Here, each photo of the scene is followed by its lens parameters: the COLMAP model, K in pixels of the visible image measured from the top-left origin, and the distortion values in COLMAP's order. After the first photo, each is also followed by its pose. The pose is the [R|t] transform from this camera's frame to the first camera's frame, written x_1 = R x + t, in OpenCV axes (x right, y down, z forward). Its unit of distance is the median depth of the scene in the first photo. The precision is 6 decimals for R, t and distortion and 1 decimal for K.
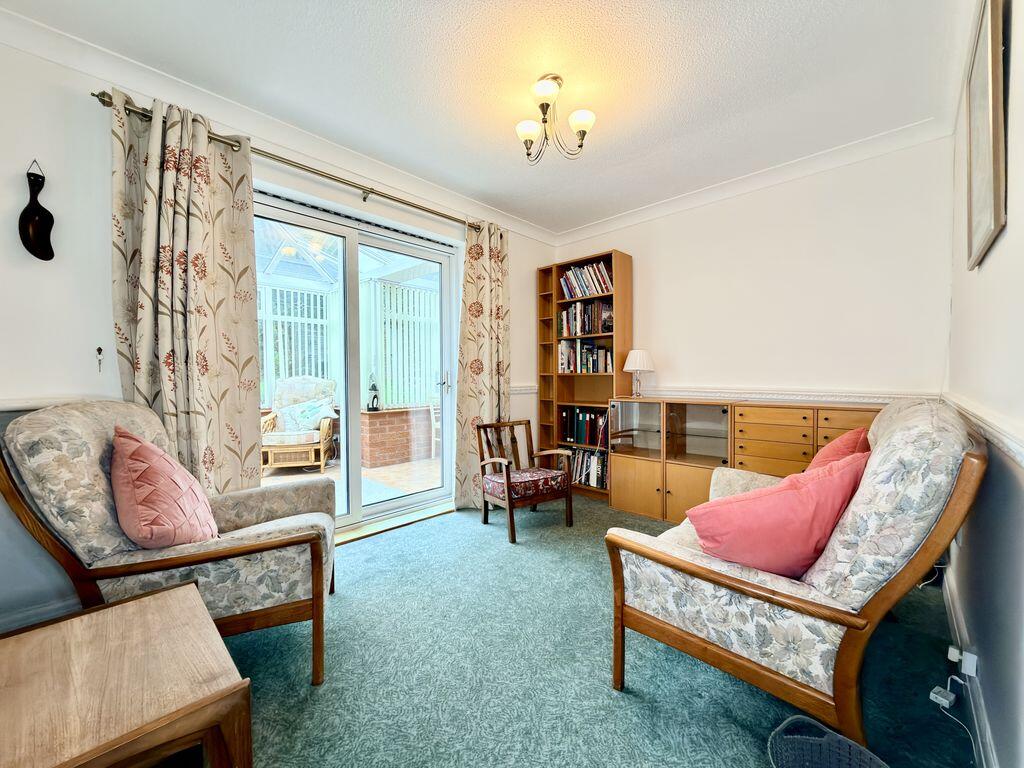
lens RADIAL K [[407.8, 0, 508.3], [0, 407.8, 384.5], [0, 0, 1]] dist [0.000525, -0.000051]
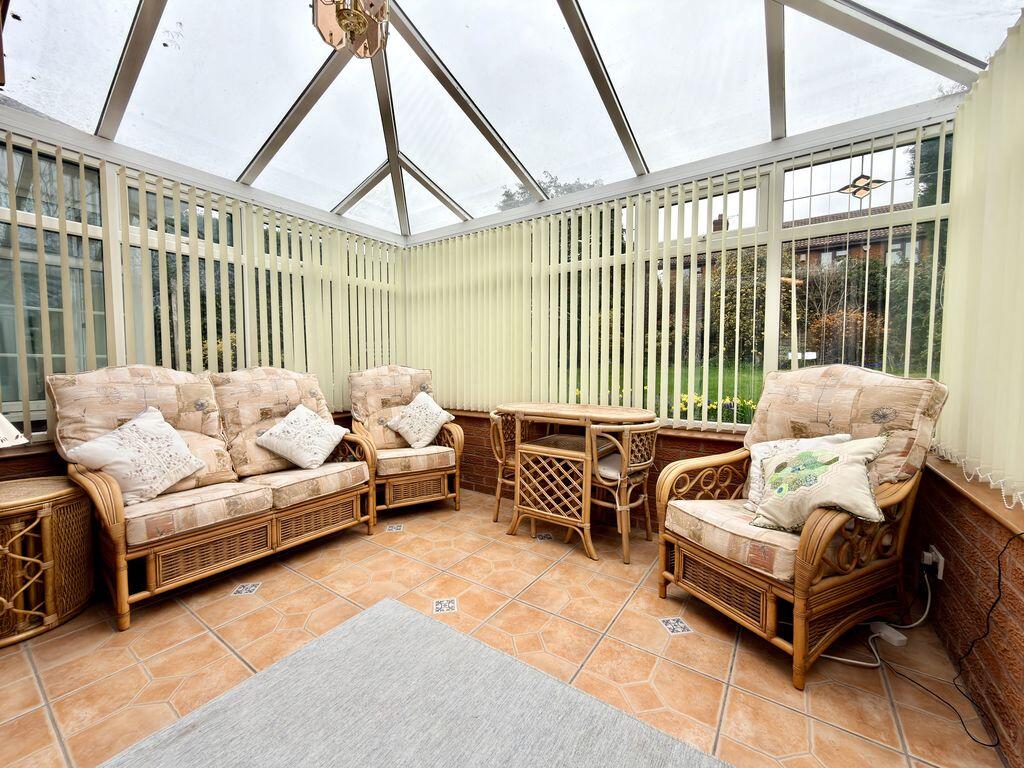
lens RADIAL K [[407.8, 0, 508.3], [0, 407.8, 384.5], [0, 0, 1]] dist [0.000525, -0.000051]
pose [[0.162281, 0.053801, -0.985277, -0.199628], [-0.023114, 0.998446, 0.050713, -0.020090], [0.986474, 0.014544, 0.163273, 0.731698]]
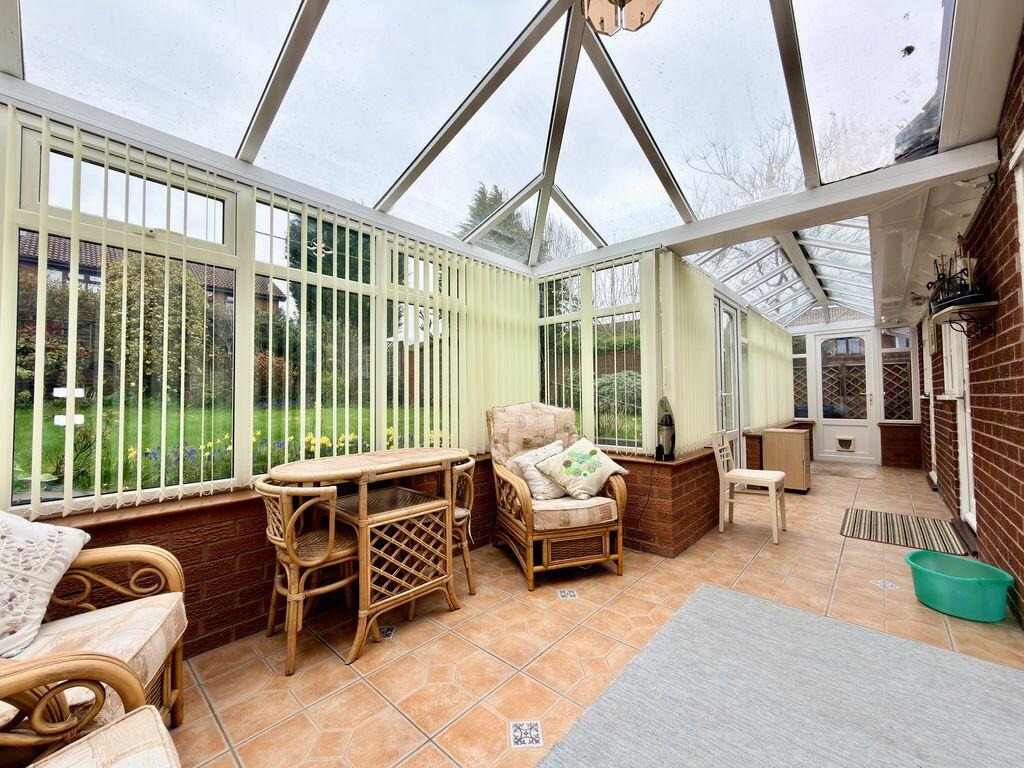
lens RADIAL K [[407.8, 0, 508.3], [0, 407.8, 384.5], [0, 0, 1]] dist [0.000525, -0.000051]
pose [[0.999368, -0.004888, 0.035204, -0.635216], [0.006892, 0.998349, -0.057025, -0.016399], [-0.034867, 0.057232, 0.997752, 0.416503]]
